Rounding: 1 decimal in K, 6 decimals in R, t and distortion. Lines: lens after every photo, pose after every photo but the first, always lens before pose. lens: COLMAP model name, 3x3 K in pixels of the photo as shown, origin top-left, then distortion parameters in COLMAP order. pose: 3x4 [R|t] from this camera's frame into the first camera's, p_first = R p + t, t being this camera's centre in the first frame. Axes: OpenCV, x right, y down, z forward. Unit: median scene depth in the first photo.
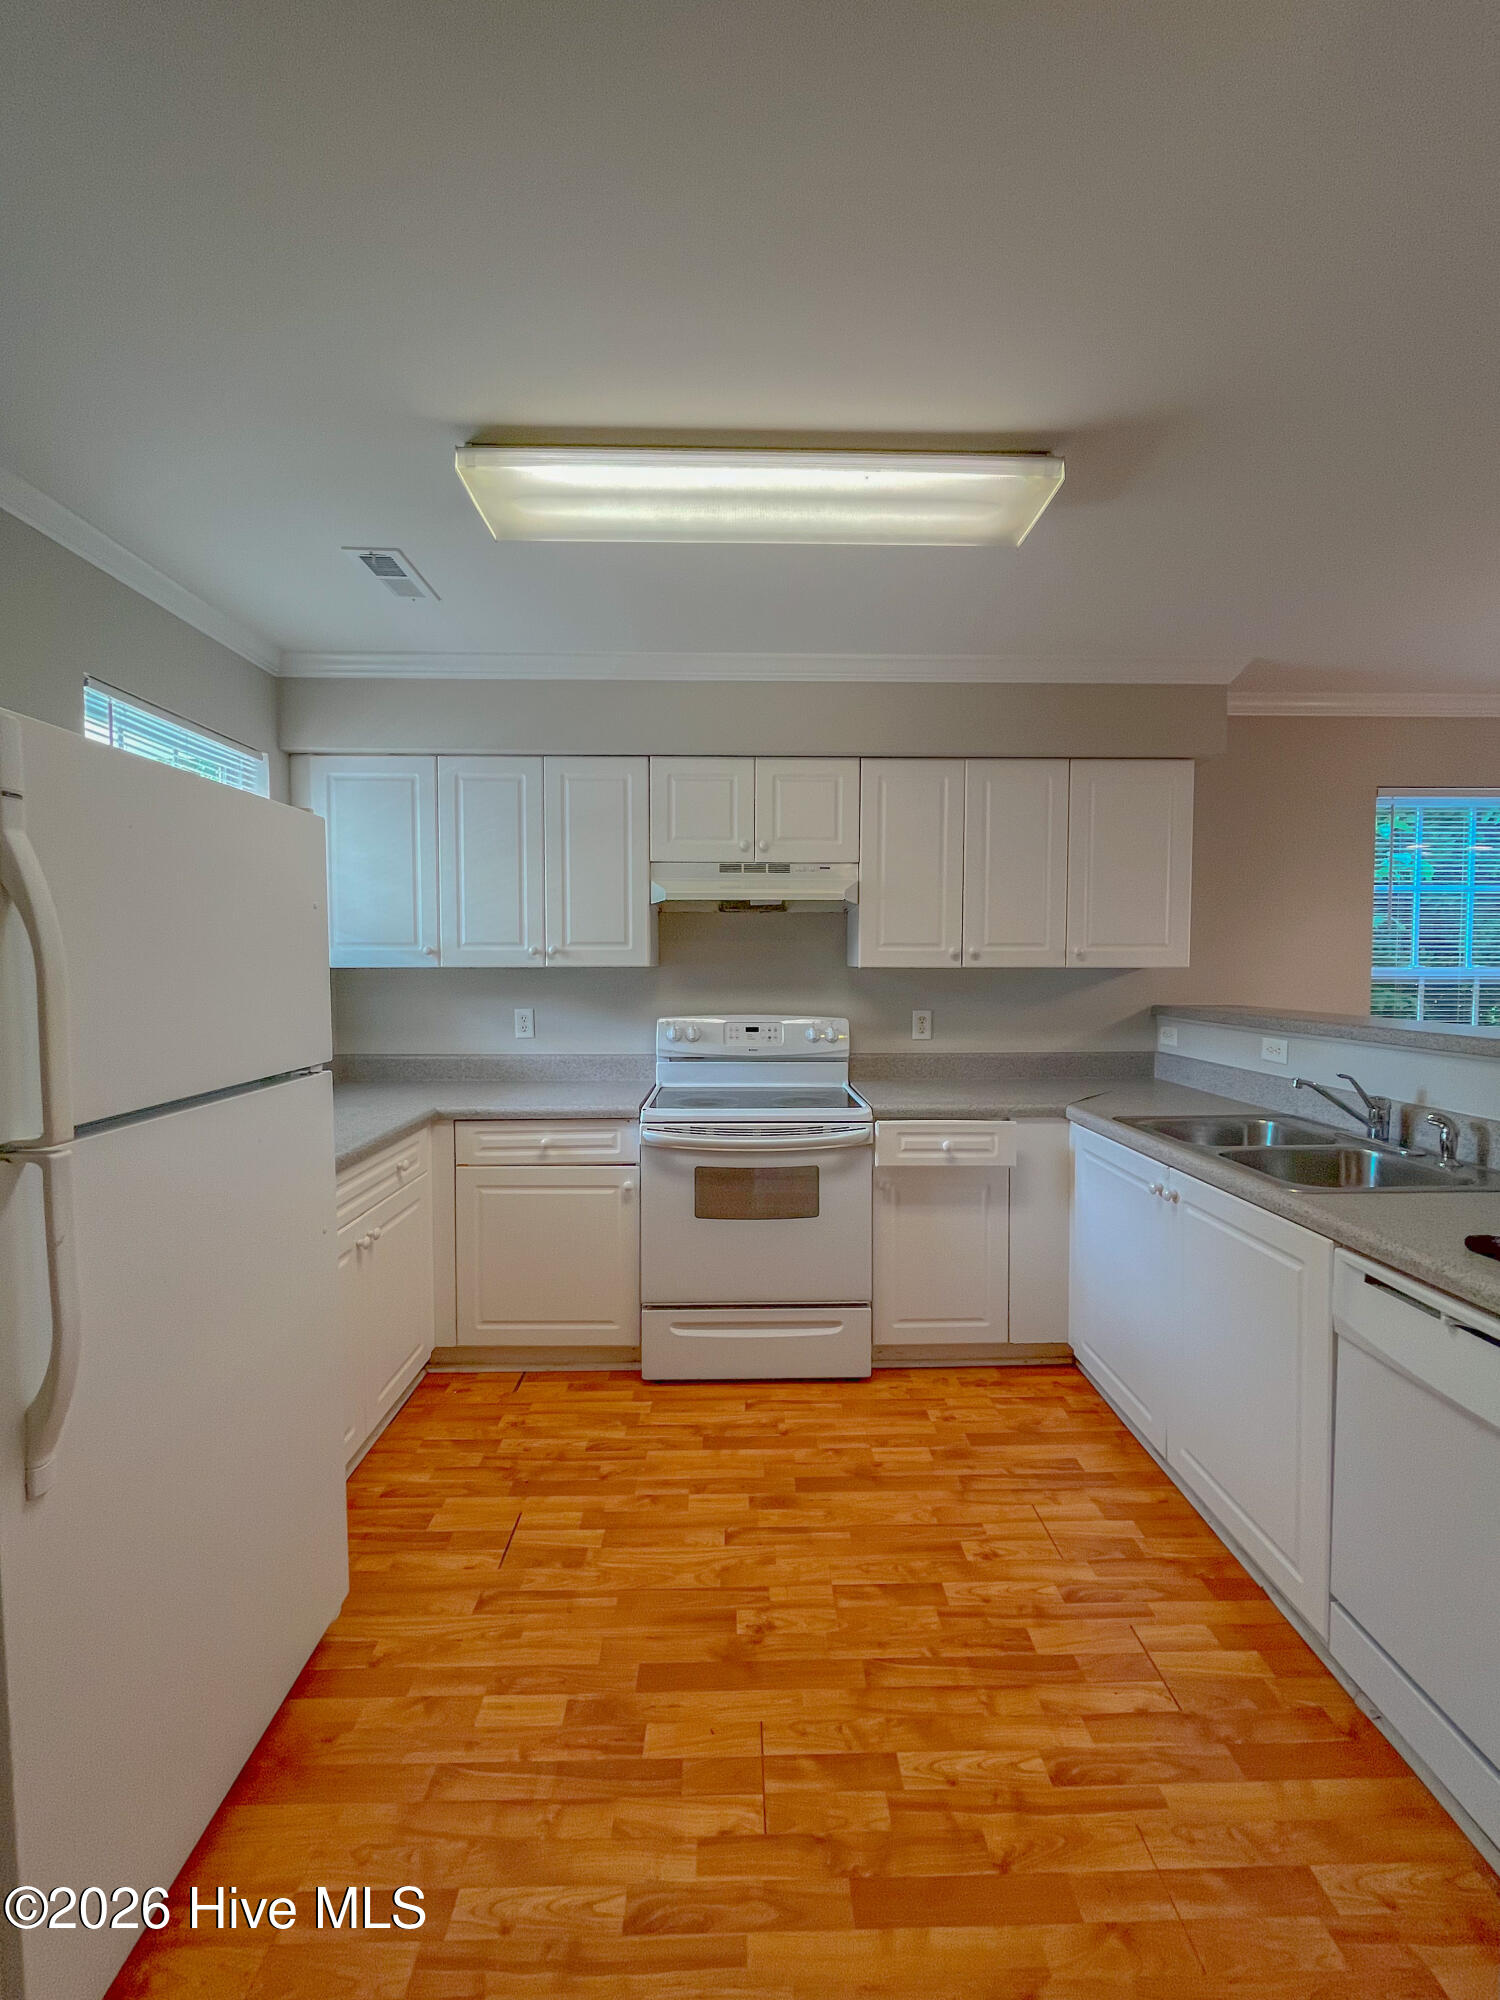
lens RADIAL K [[811.2, 0, 754.1], [0, 811.2, 1000.4], [0, 0, 1]] dist [0.000624, 0.000310]
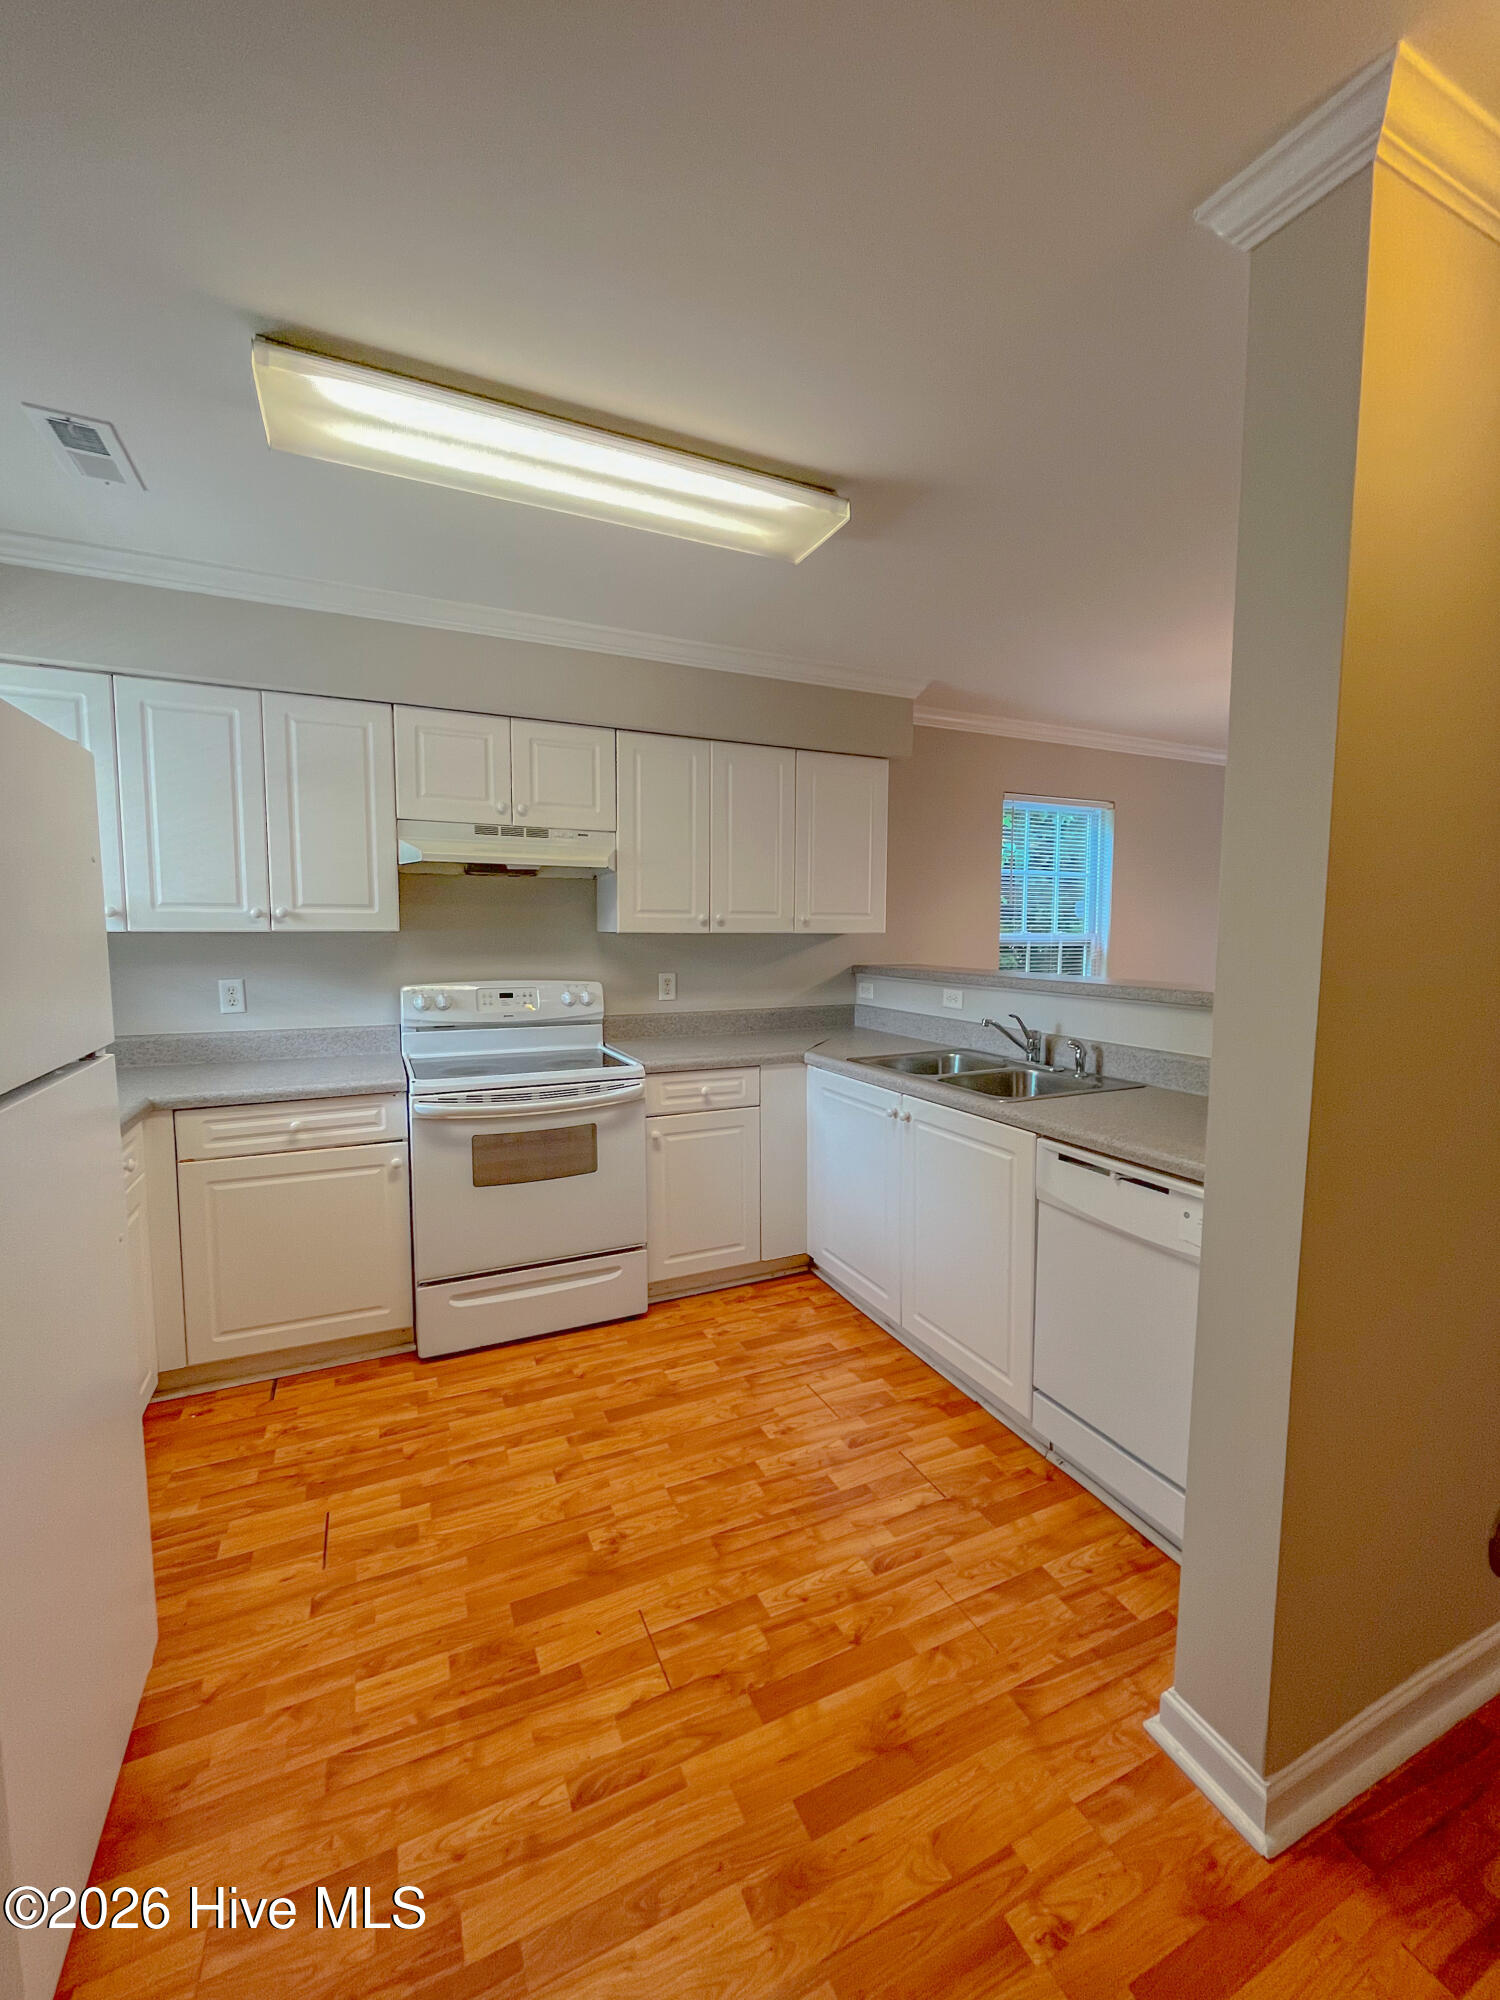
lens RADIAL K [[810.6, 0, 750.0], [0, 810.6, 1000.0], [0, 0, 1]] dist [0.002642, 0.000431]
pose [[0.916329, -0.031708, 0.399170, -0.169808], [0.014243, 0.998810, 0.046646, -0.000399], [-0.400174, -0.037058, 0.915690, -0.033495]]
